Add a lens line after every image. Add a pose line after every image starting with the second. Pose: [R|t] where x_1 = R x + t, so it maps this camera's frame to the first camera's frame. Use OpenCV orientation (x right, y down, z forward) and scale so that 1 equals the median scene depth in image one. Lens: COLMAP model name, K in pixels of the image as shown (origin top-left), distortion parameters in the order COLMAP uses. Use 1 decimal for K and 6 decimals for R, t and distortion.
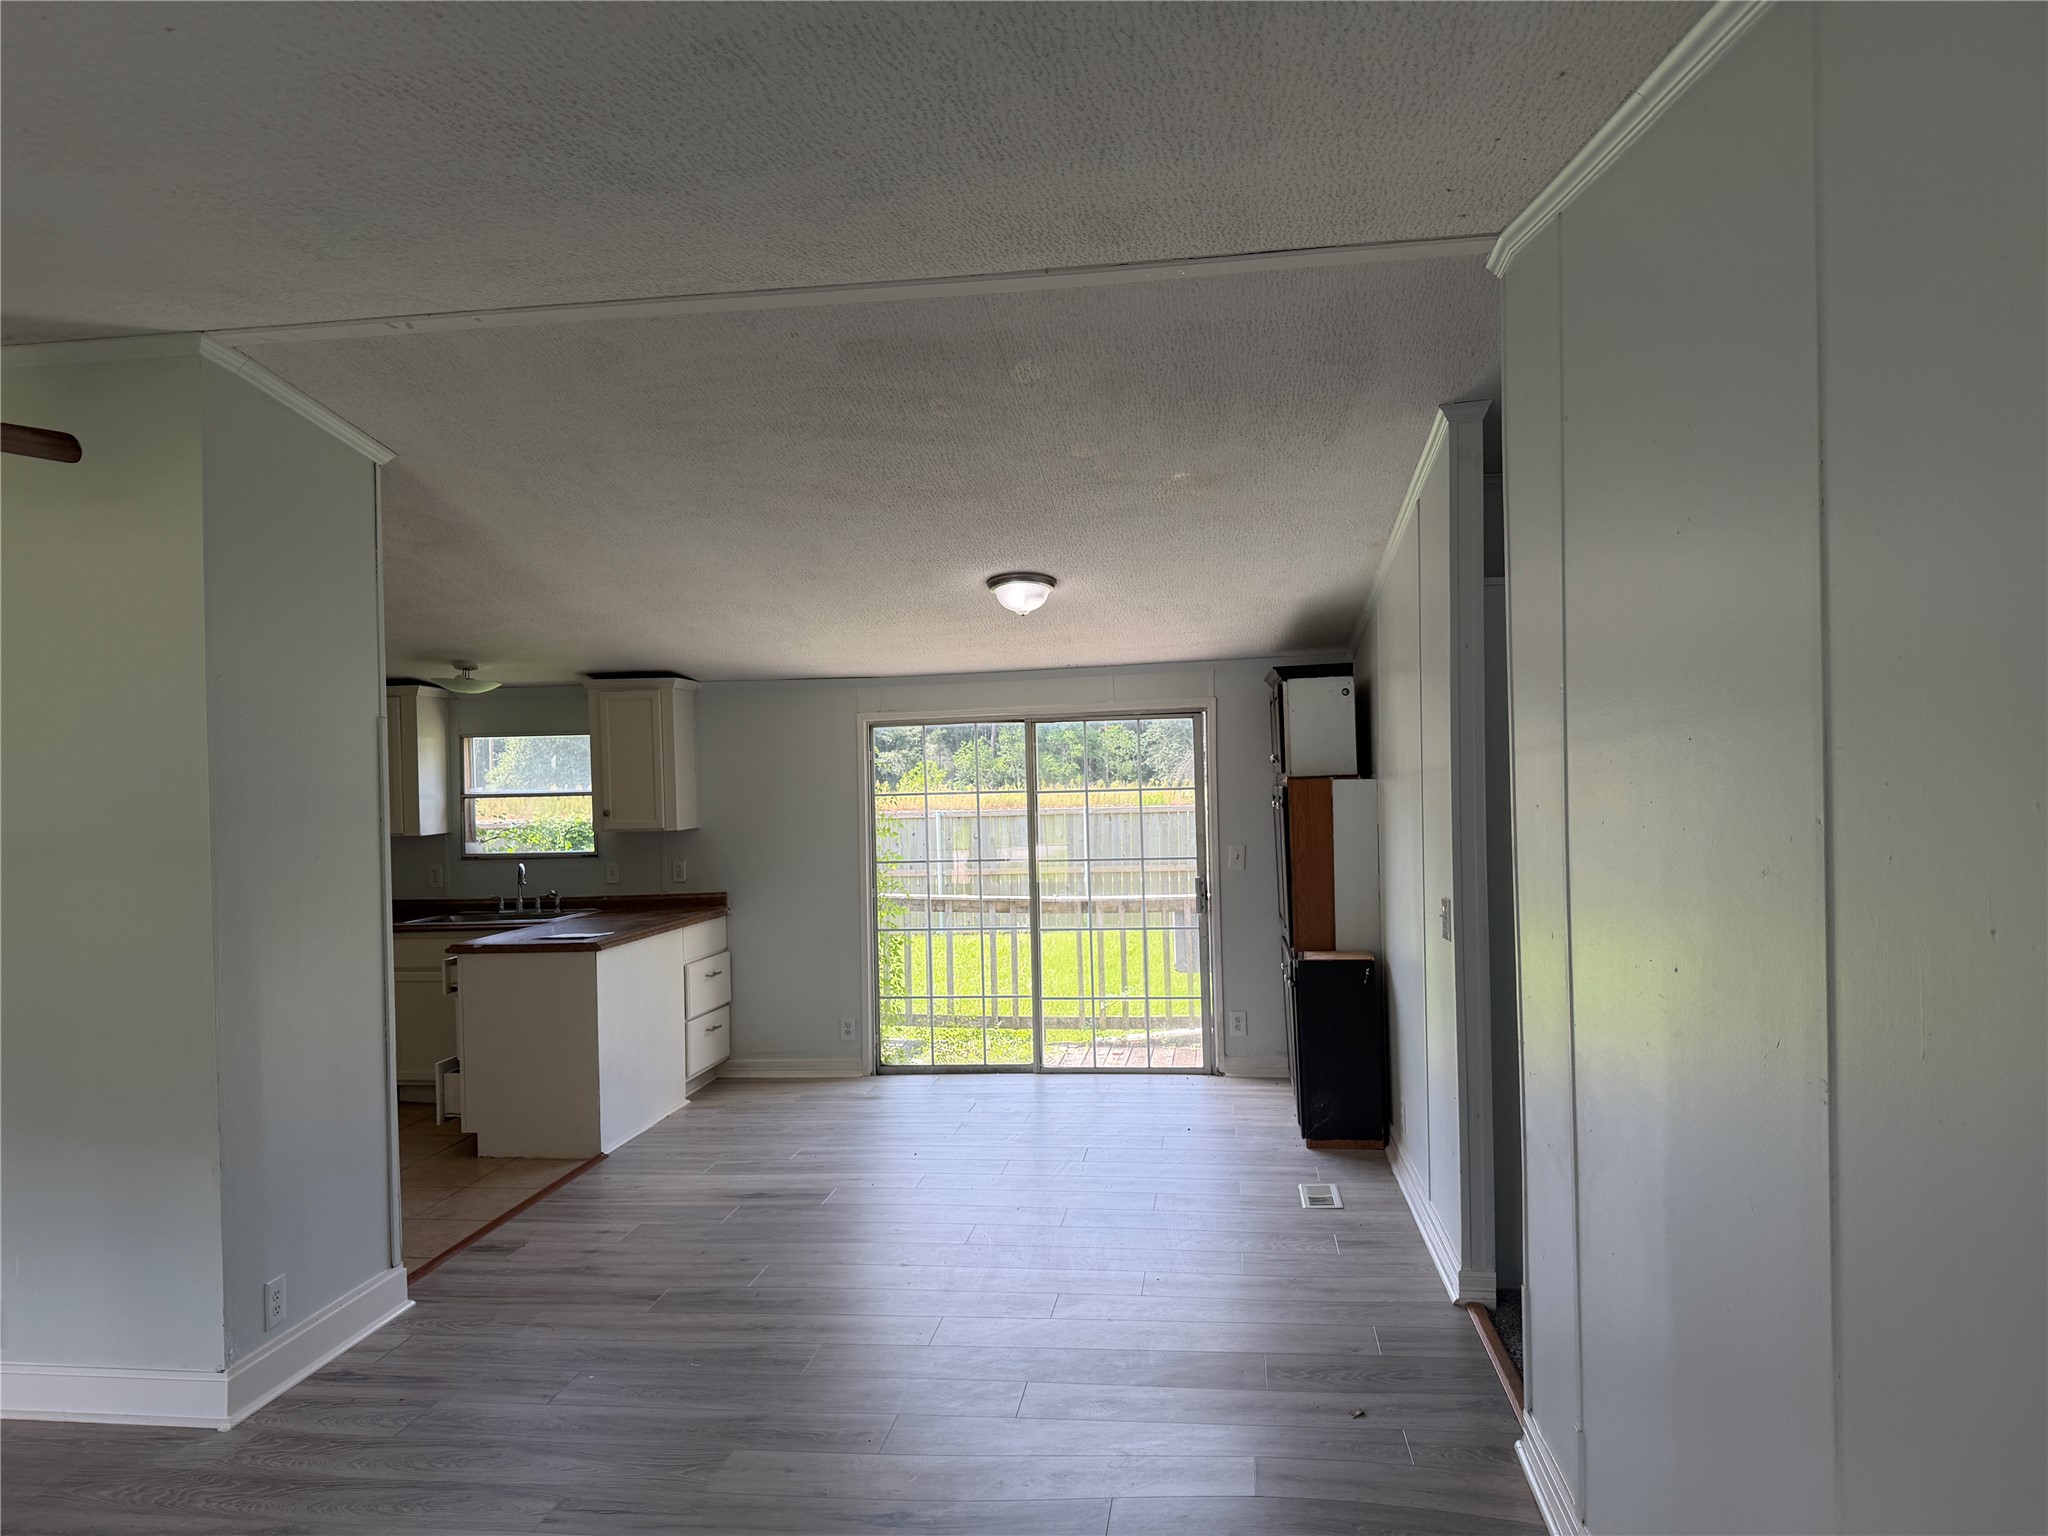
lens RADIAL K [[1428.3, 0, 1024.9], [0, 1428.3, 770.9], [0, 0, 1]] dist [0.005682, 0.001381]
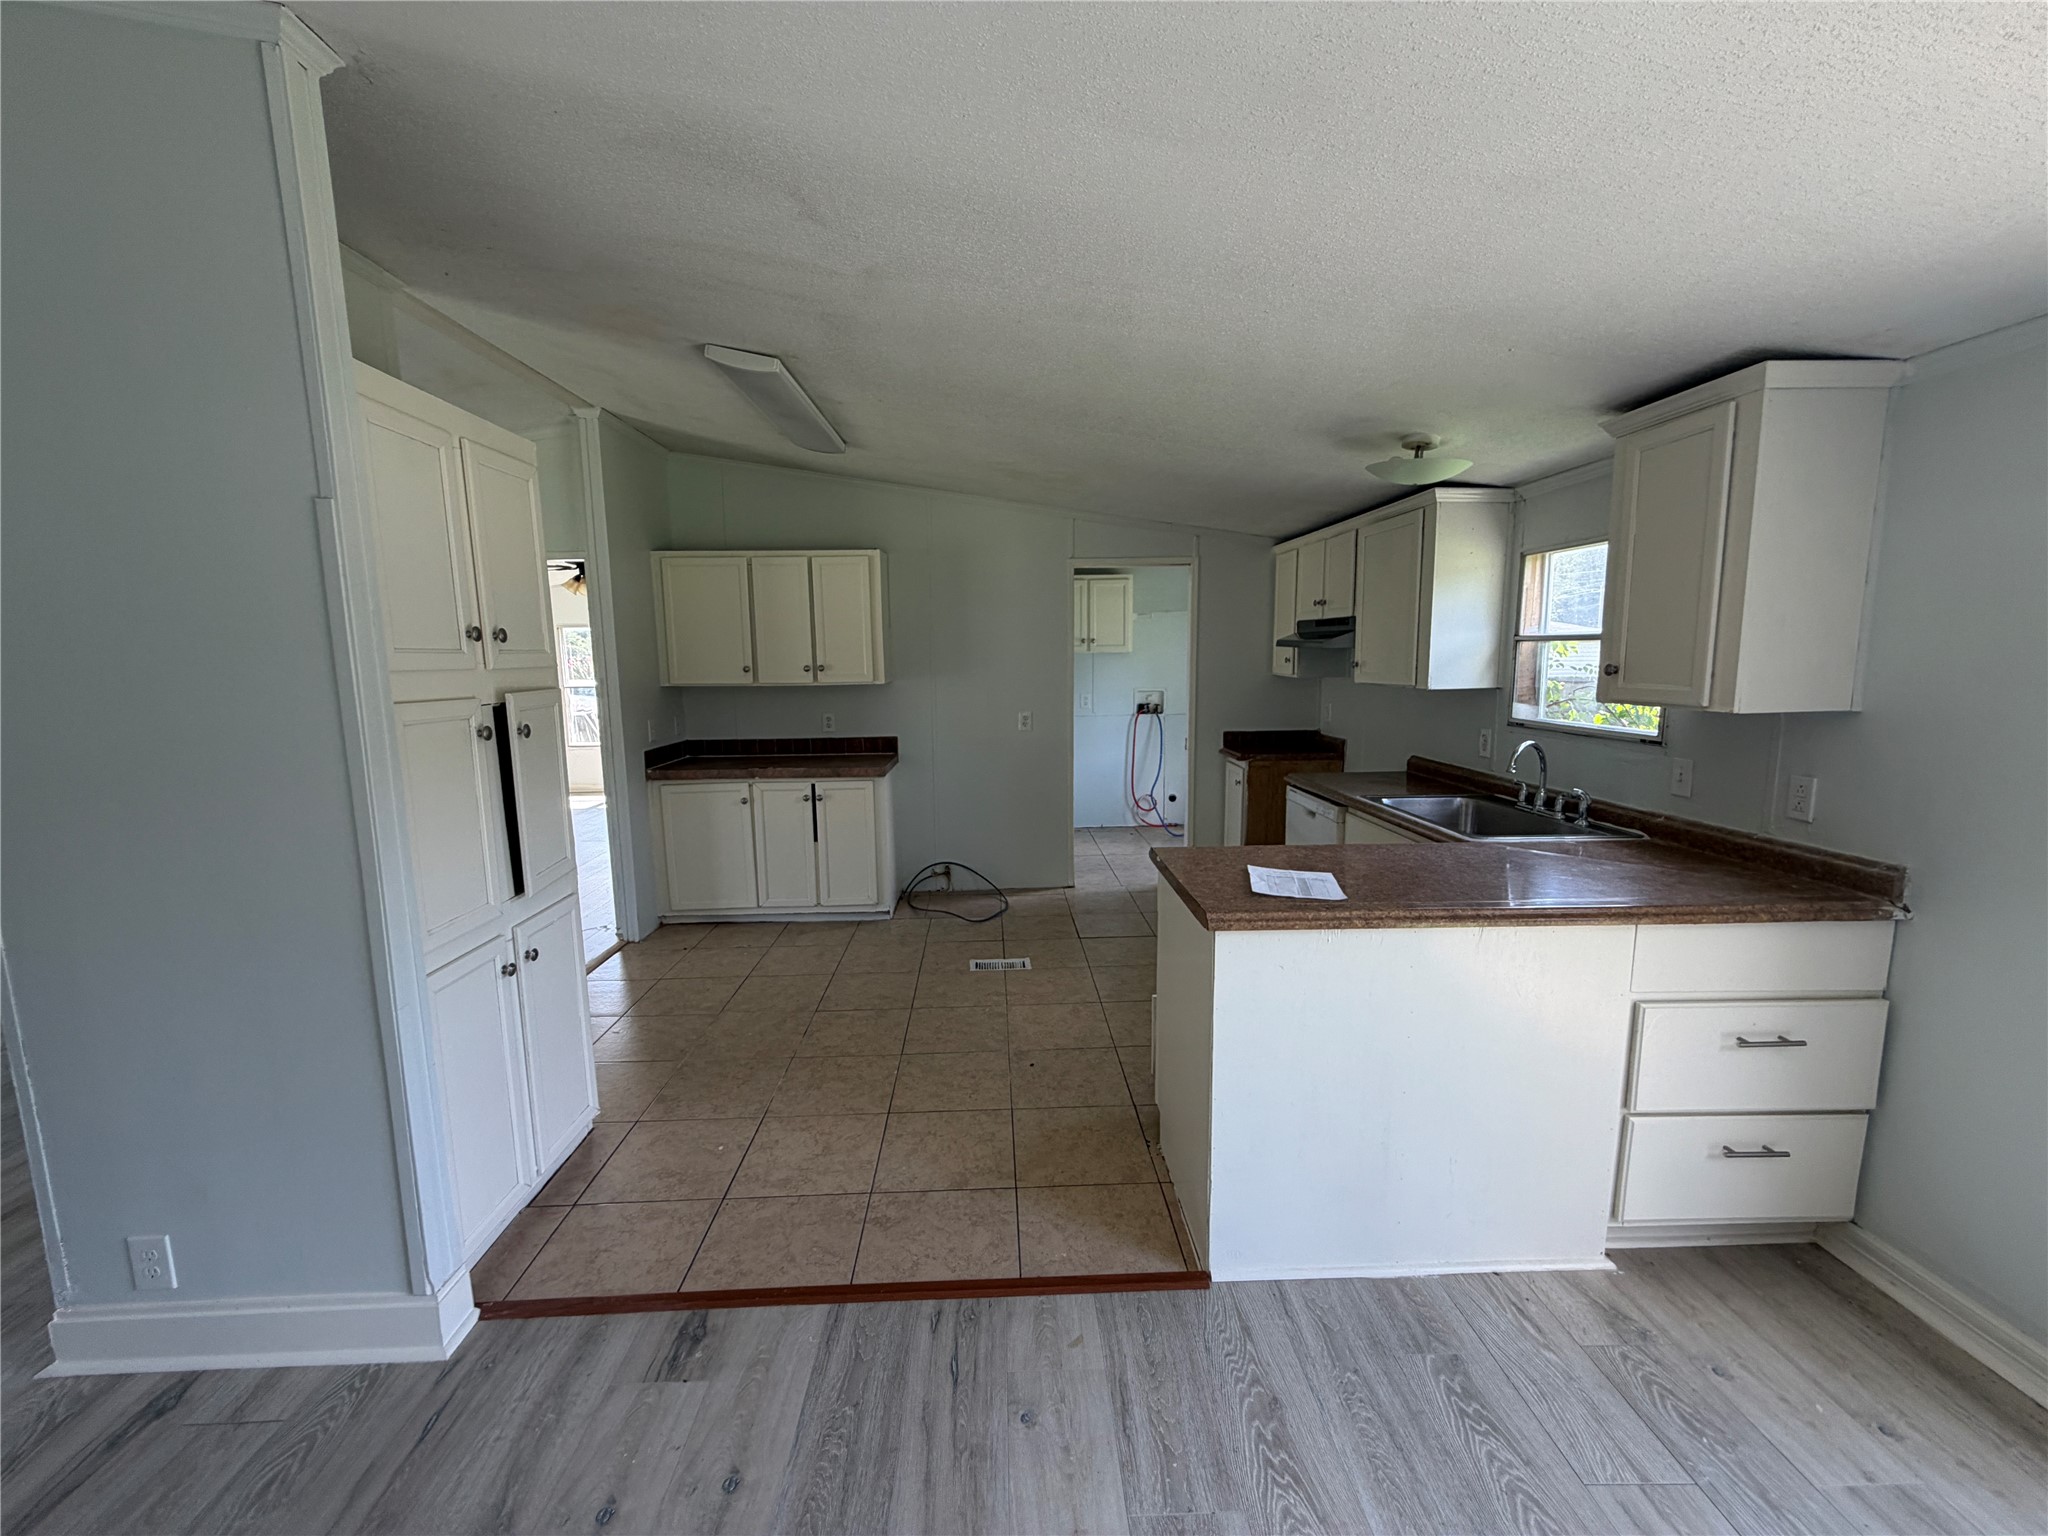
lens RADIAL K [[817.0, 0, 1021.8], [0, 817.0, 762.6], [0, 0, 1]] dist [0.001028, -0.000088]
pose [[0.167411, 0.151653, -0.974153, -0.020733], [0.007235, 0.987883, 0.155034, 0.014639], [0.985861, -0.033002, 0.164285, 0.727015]]
